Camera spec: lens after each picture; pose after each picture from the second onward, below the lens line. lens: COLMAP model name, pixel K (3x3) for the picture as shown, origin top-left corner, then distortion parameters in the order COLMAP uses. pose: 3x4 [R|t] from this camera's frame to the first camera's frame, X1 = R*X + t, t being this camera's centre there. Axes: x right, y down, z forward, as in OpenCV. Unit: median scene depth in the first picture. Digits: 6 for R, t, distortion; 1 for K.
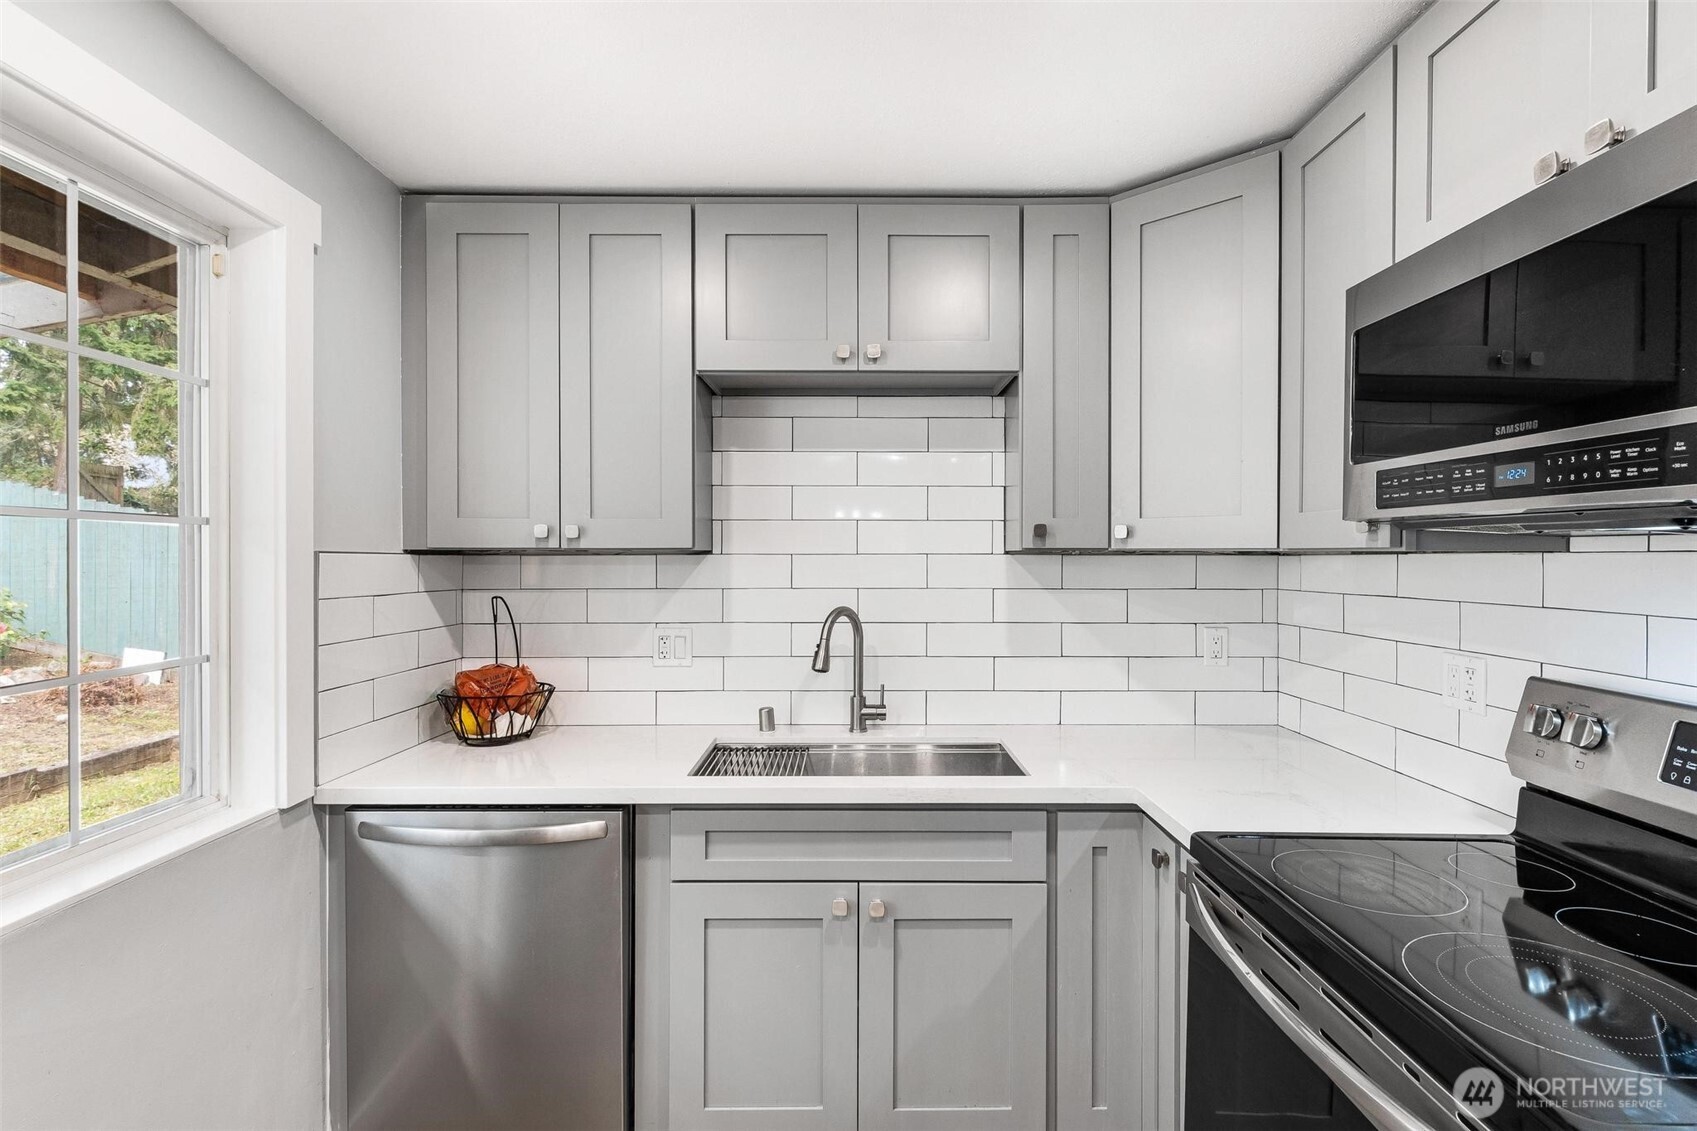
lens RADIAL K [[814.6, 0, 856.3], [0, 814.6, 558.4], [0, 0, 1]] dist [0.000724, 0.000401]
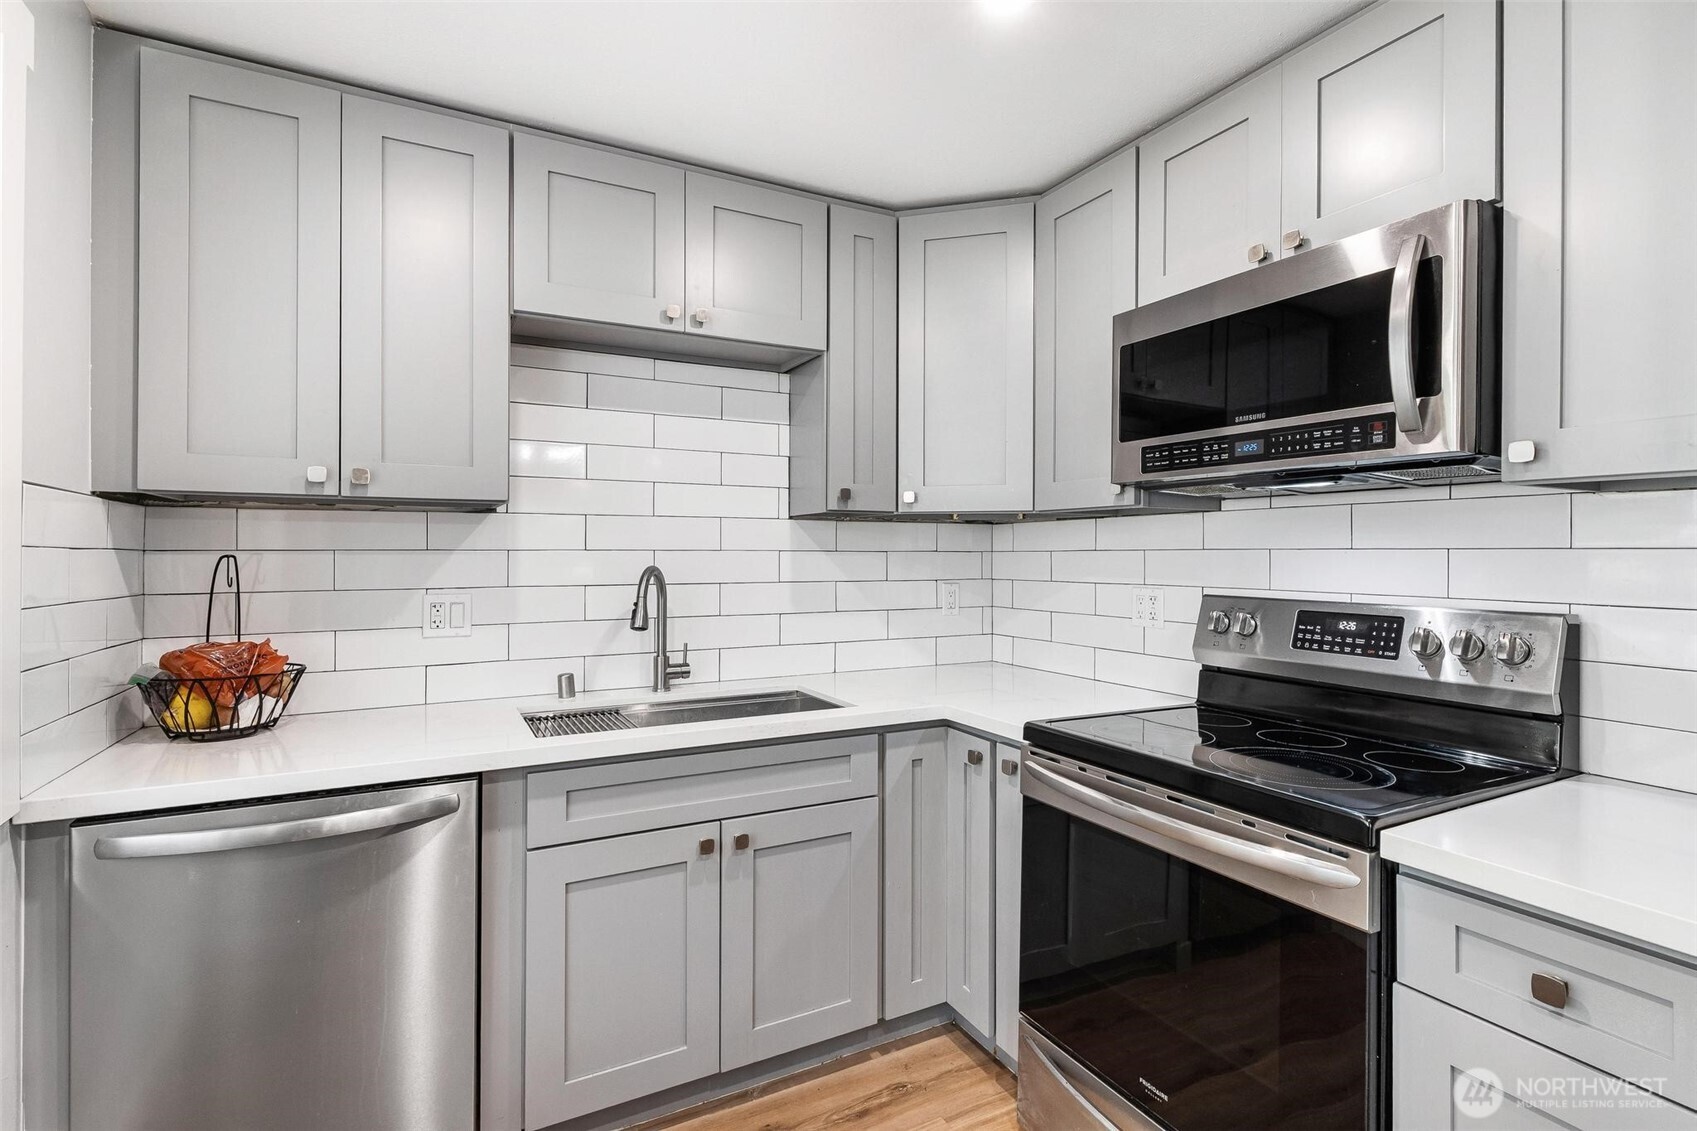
lens RADIAL K [[814.6, 0, 860.3], [0, 814.6, 550.9], [0, 0, 1]] dist [0.000724, 0.000401]
pose [[0.882749, 0.001894, 0.469841, -0.286975], [0.000794, 0.999984, -0.005523, 0.050853], [-0.469844, 0.005249, 0.882734, -0.006042]]
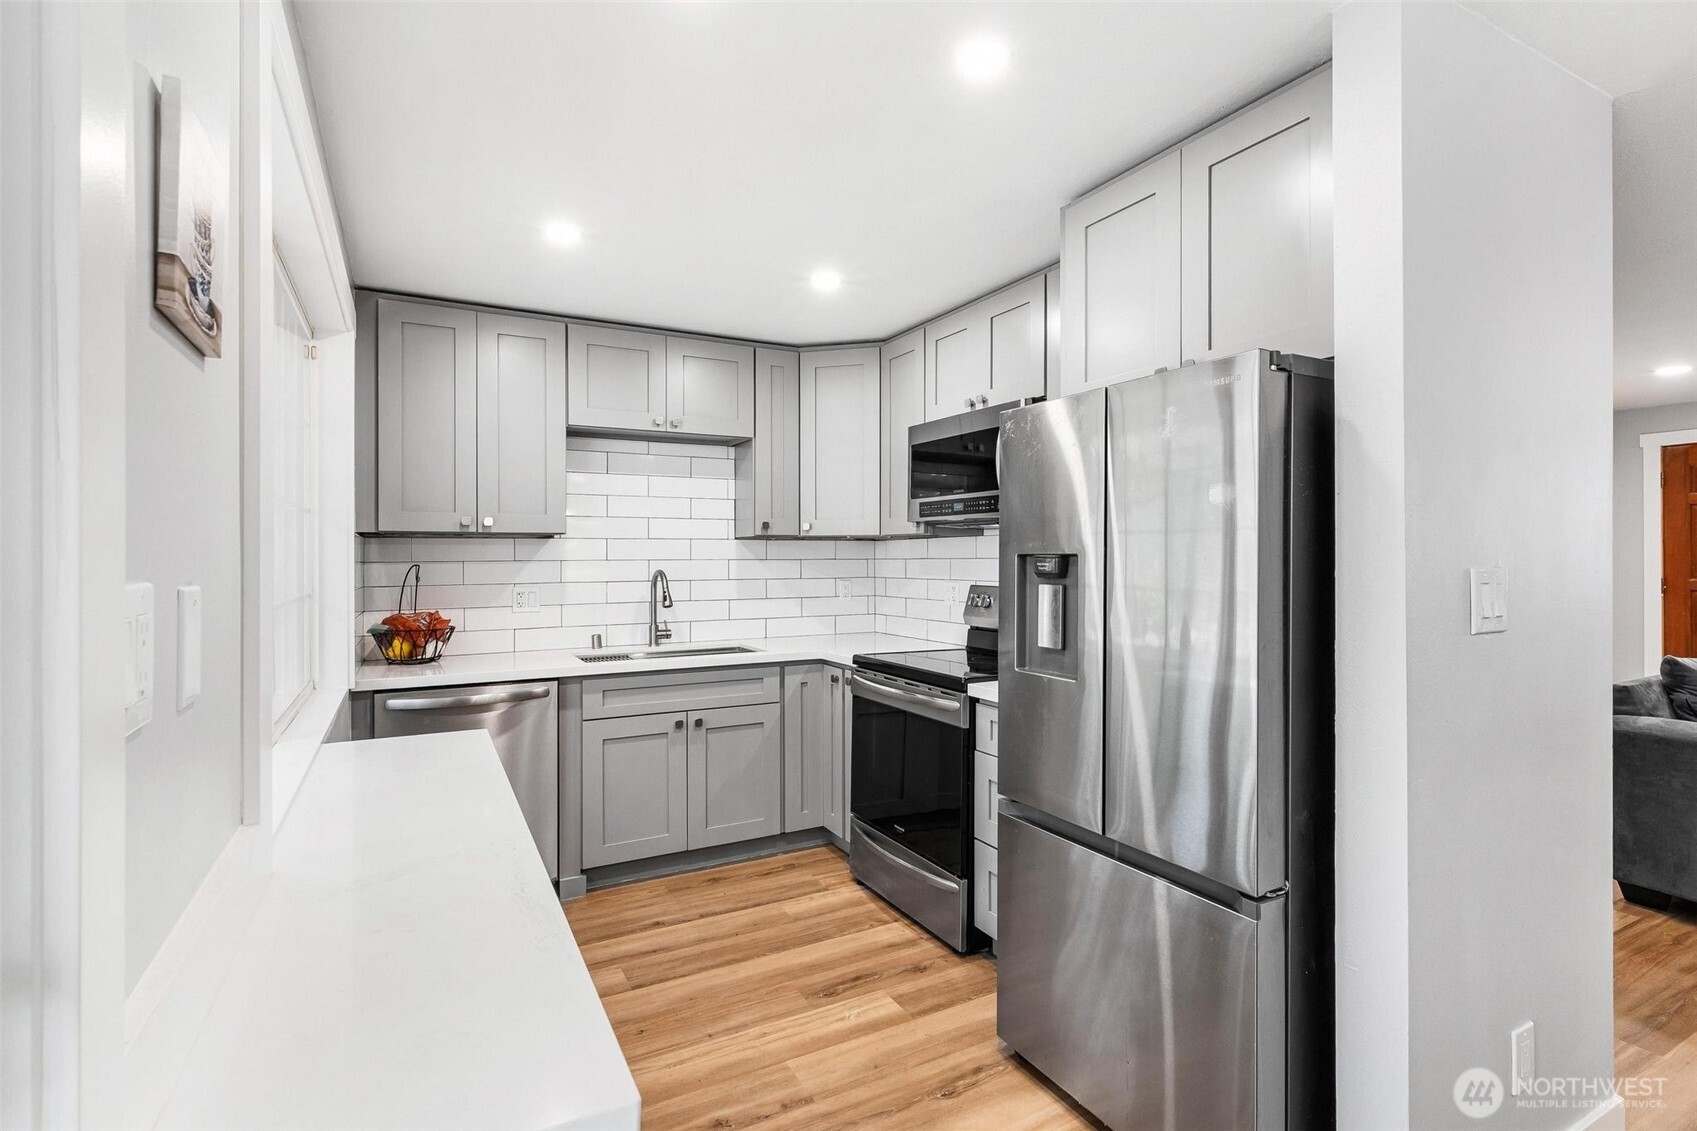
lens RADIAL K [[814.6, 0, 861.5], [0, 814.6, 558.5], [0, 0, 1]] dist [0.000724, 0.000401]
pose [[0.878604, -0.004645, 0.477529, -0.467932], [0.005249, 0.999986, 0.000070, 0.042274], [-0.477522, 0.002445, 0.878616, -0.730861]]
